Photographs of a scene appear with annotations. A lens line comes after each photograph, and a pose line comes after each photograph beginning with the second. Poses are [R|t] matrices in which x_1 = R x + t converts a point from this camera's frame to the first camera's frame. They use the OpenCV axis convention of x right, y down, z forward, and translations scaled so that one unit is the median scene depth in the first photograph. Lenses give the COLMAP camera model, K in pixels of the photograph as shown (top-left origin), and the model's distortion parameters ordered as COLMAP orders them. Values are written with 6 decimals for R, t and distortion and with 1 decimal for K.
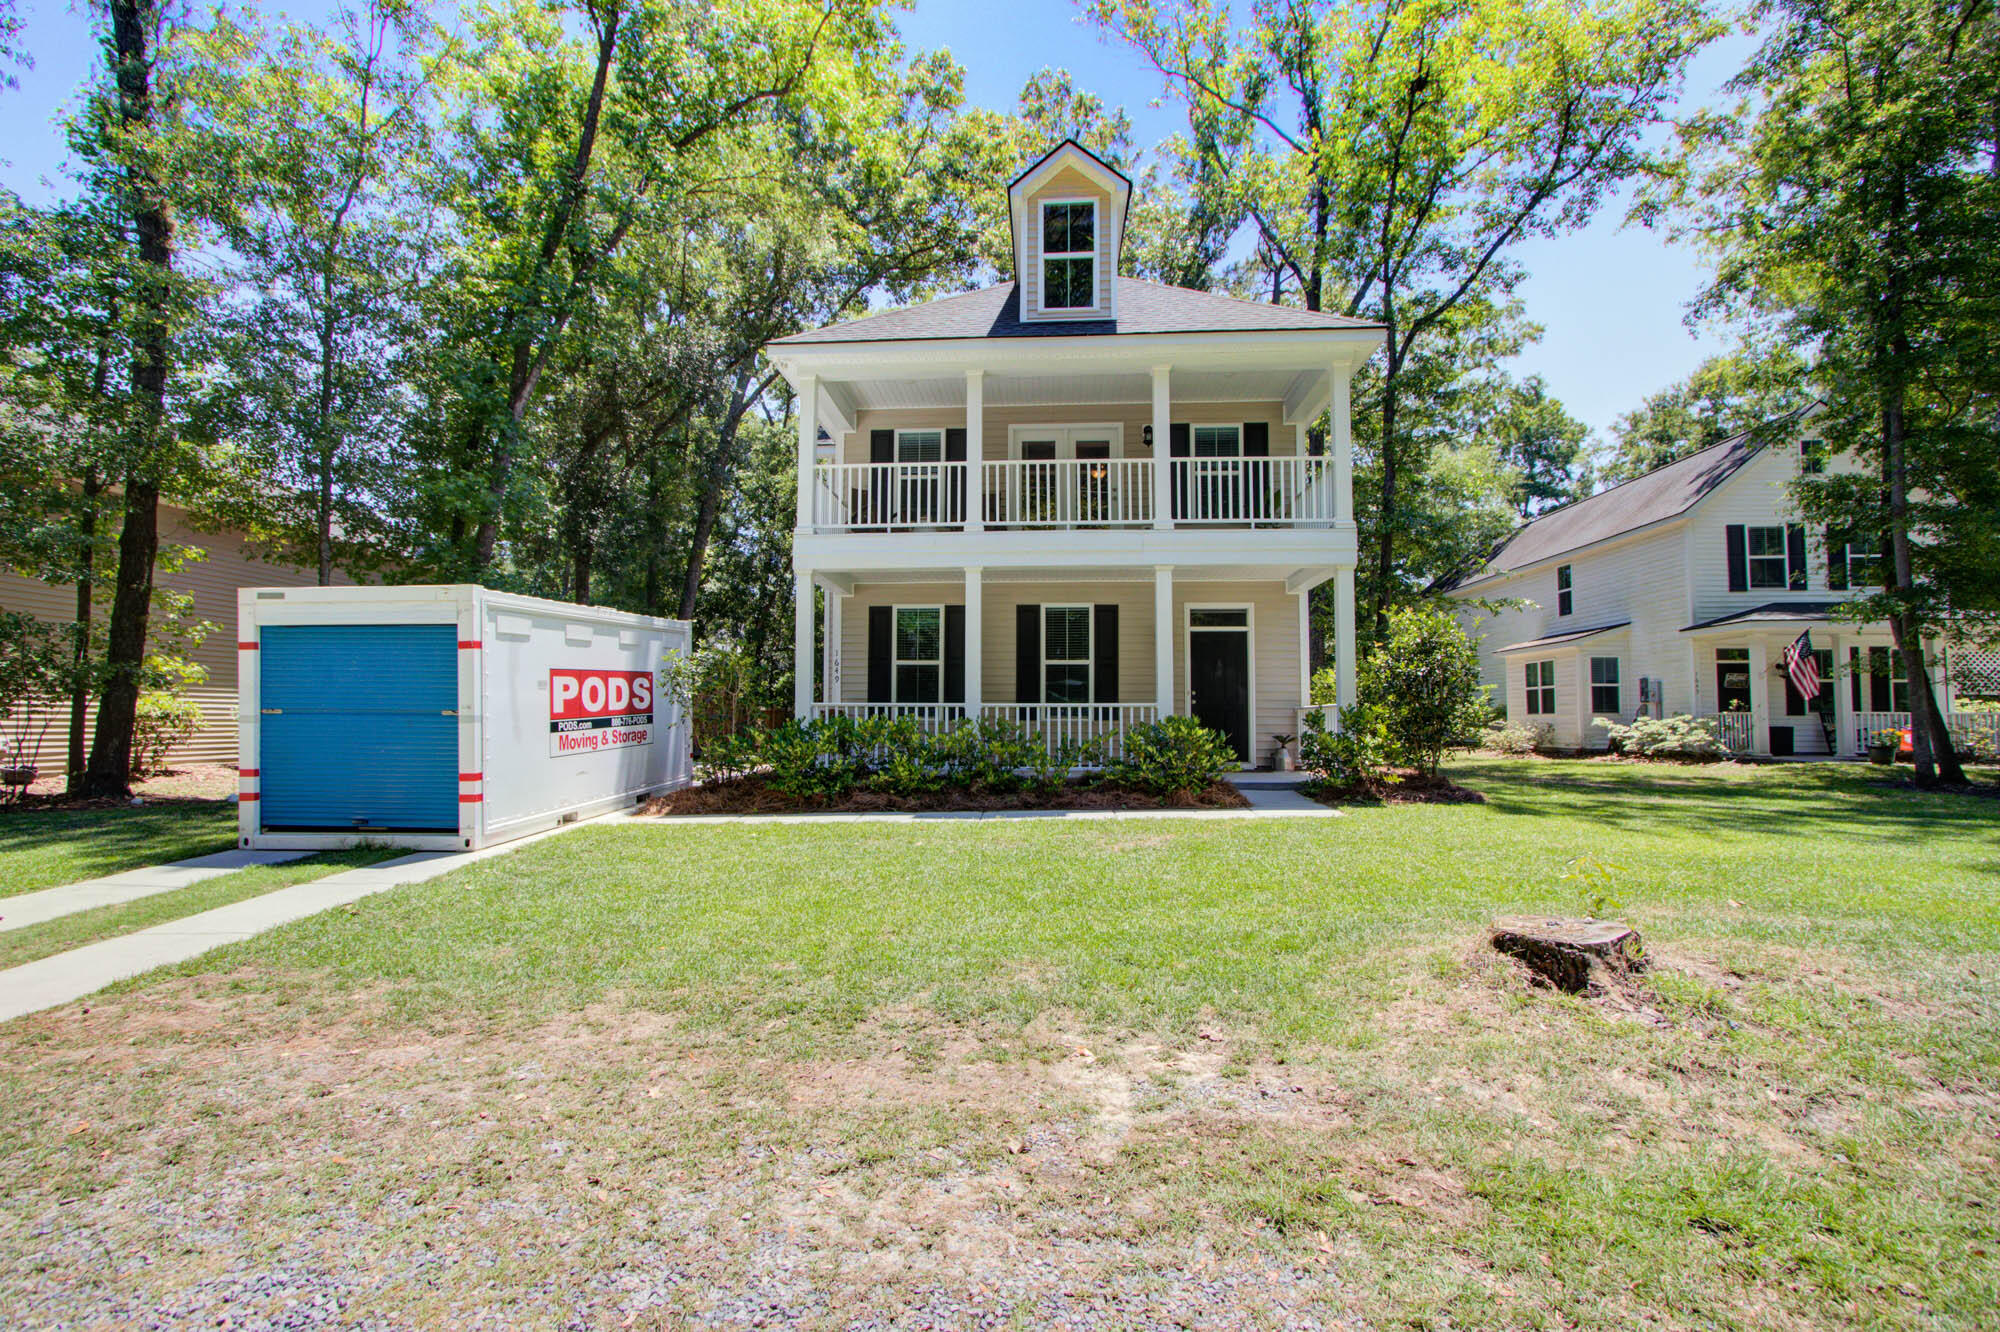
lens RADIAL K [[913.5, 0, 997.0], [0, 913.5, 683.9], [0, 0, 1]] dist [0.000376, 0.000178]
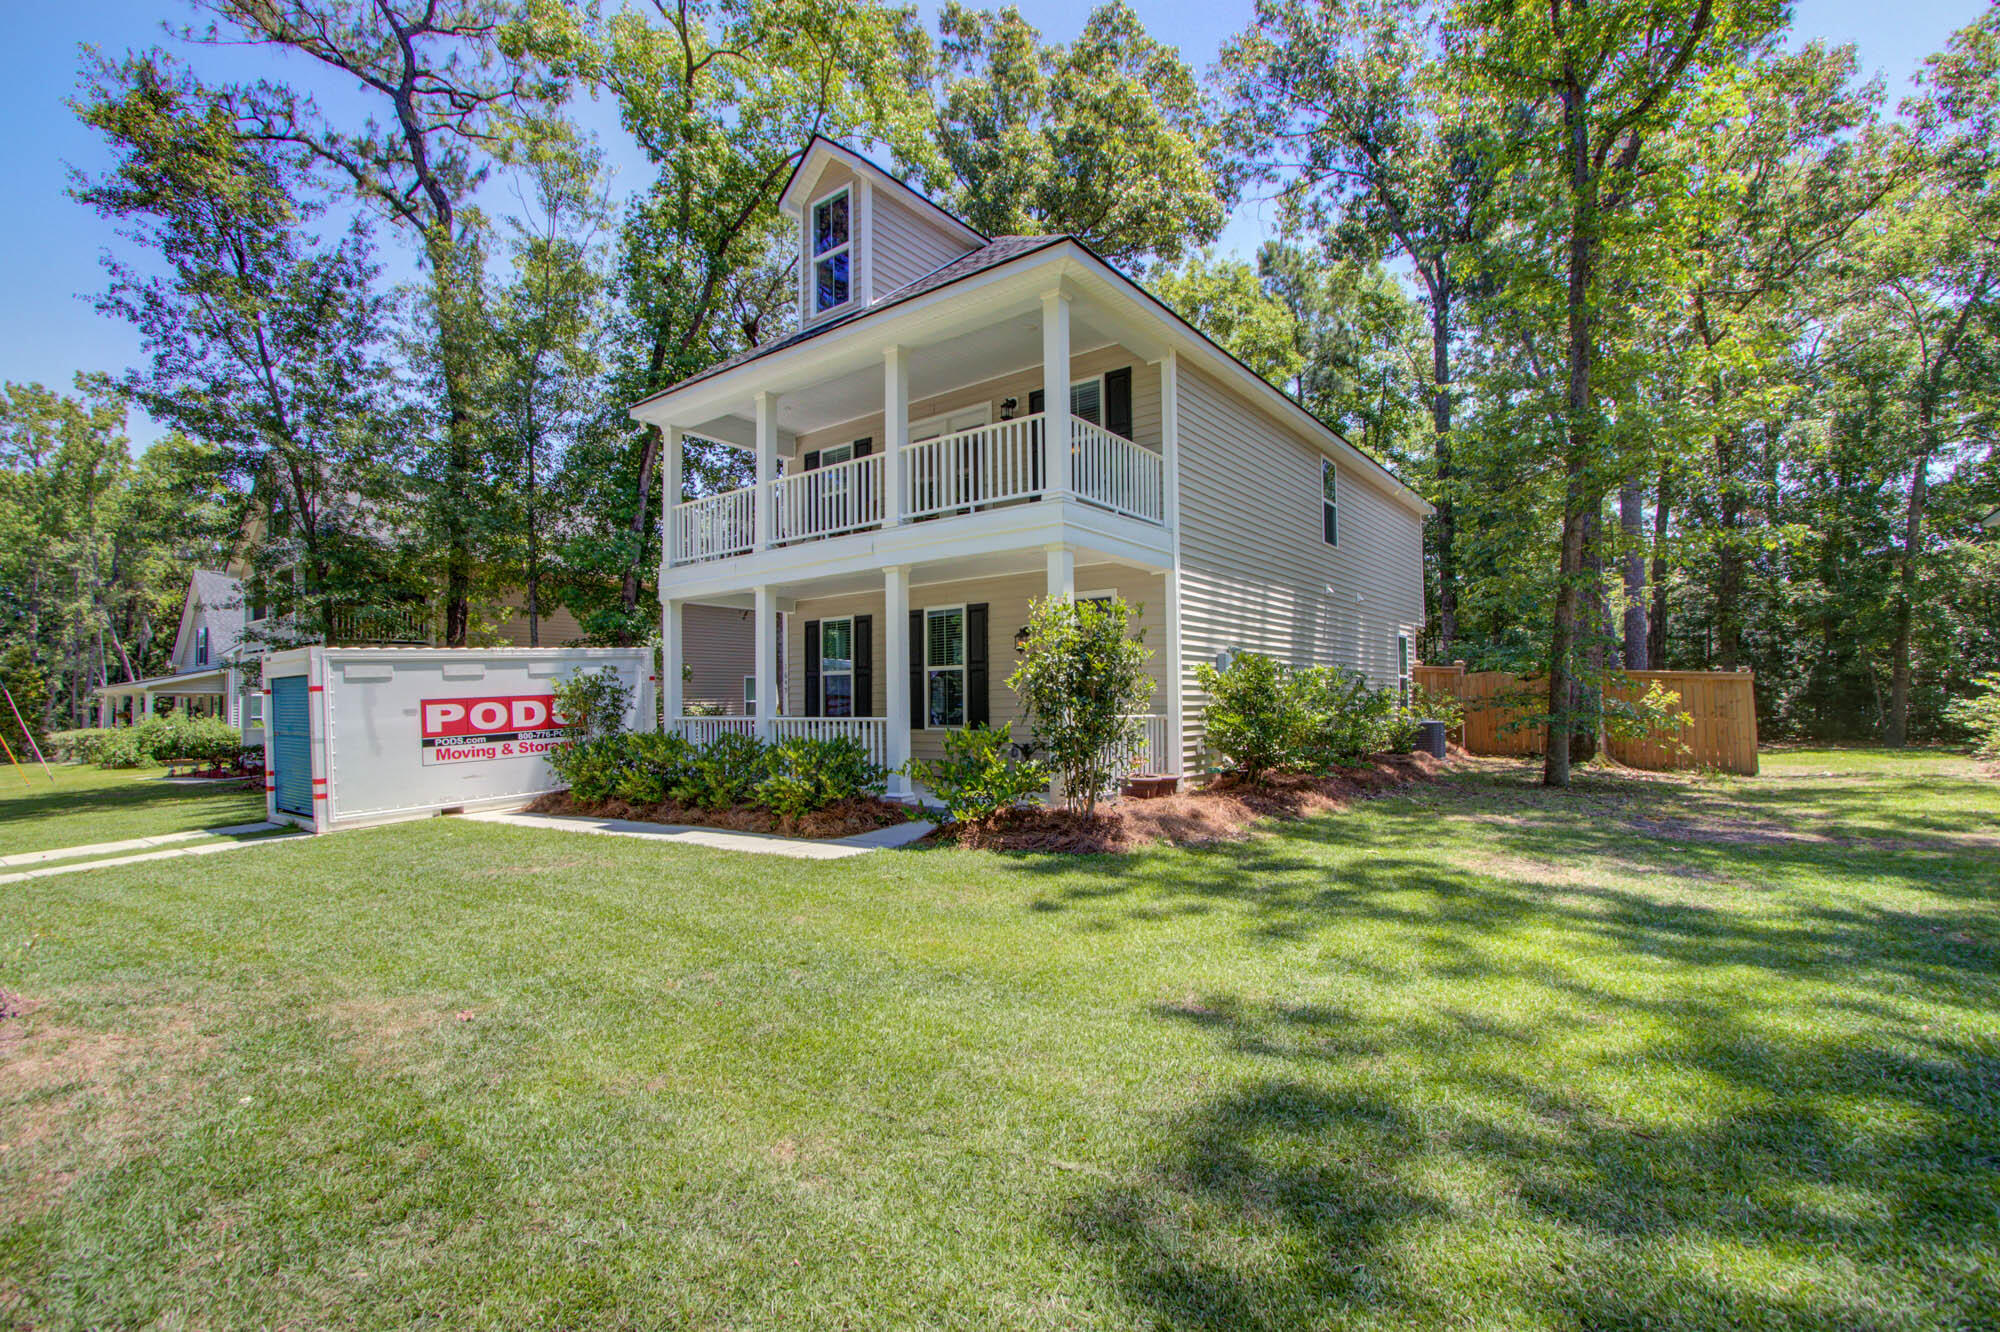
lens RADIAL K [[913.5, 0, 995.2], [0, 913.5, 668.6], [0, 0, 1]] dist [0.000376, 0.000178]
pose [[0.820275, -0.033885, -0.570965, 0.781082], [0.037196, 0.999291, -0.005868, -0.018605], [0.570759, -0.016424, 0.820953, 0.305896]]
